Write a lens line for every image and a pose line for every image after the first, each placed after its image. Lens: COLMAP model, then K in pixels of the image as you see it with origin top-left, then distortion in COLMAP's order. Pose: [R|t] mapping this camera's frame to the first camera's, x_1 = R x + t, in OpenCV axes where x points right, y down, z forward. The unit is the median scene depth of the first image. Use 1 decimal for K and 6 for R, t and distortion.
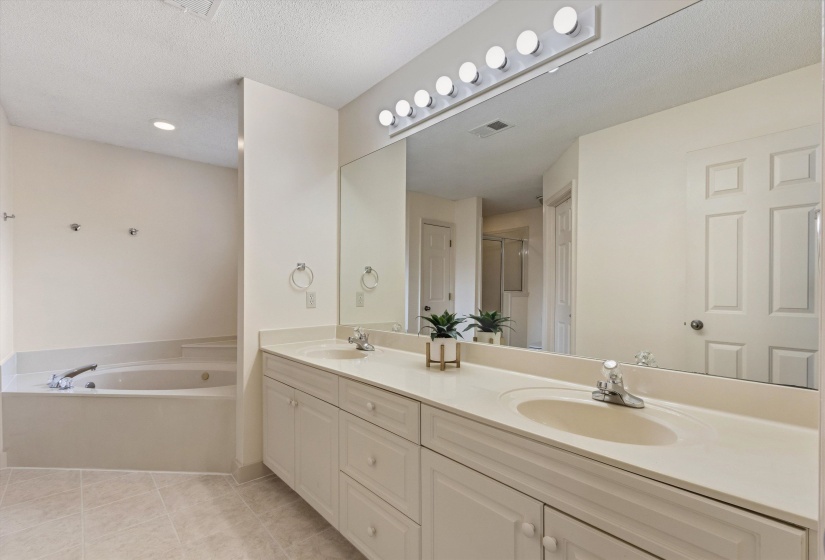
lens RADIAL K [[378.0, 0, 408.4], [0, 378.0, 279.7], [0, 0, 1]] dist [0.008619, -0.003419]
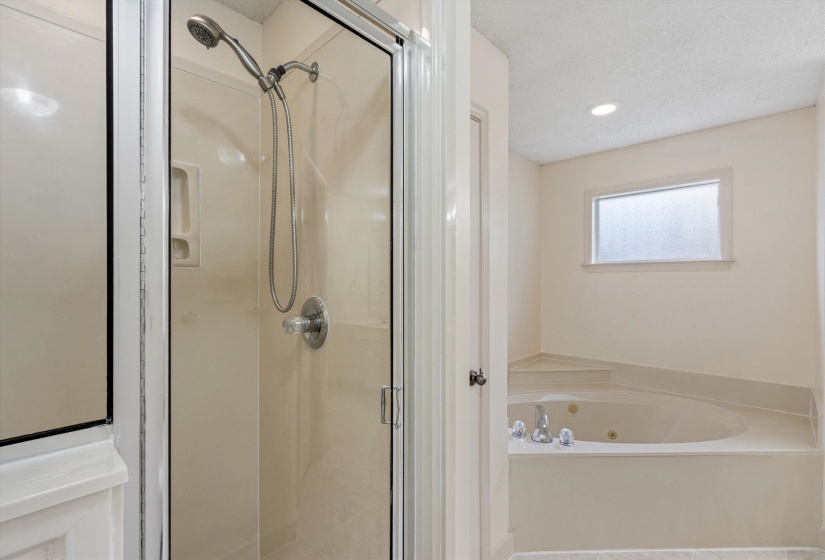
lens RADIAL K [[378.0, 0, 416.9], [0, 378.0, 281.0], [0, 0, 1]] dist [0.008619, -0.003419]
pose [[0.993795, 0.013859, 0.110356, -1.613955], [-0.014592, 0.999876, 0.005839, -0.037089], [-0.110262, -0.007413, 0.993875, 0.366363]]
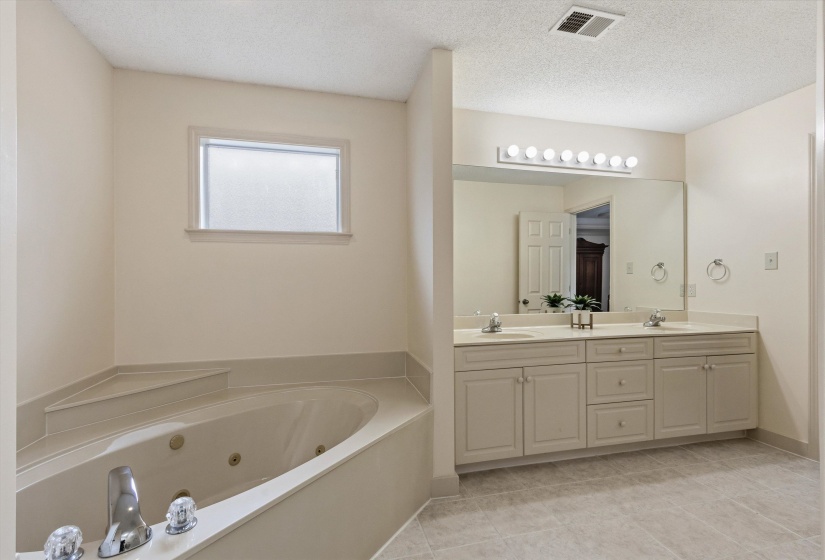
lens RADIAL K [[378.0, 0, 409.4], [0, 378.0, 282.6], [0, 0, 1]] dist [0.008619, -0.003419]
pose [[0.455504, 0.013243, 0.890135, -1.441093], [-0.009572, 0.999904, -0.009978, 0.054994], [-0.890182, -0.003975, 0.455587, 0.775861]]
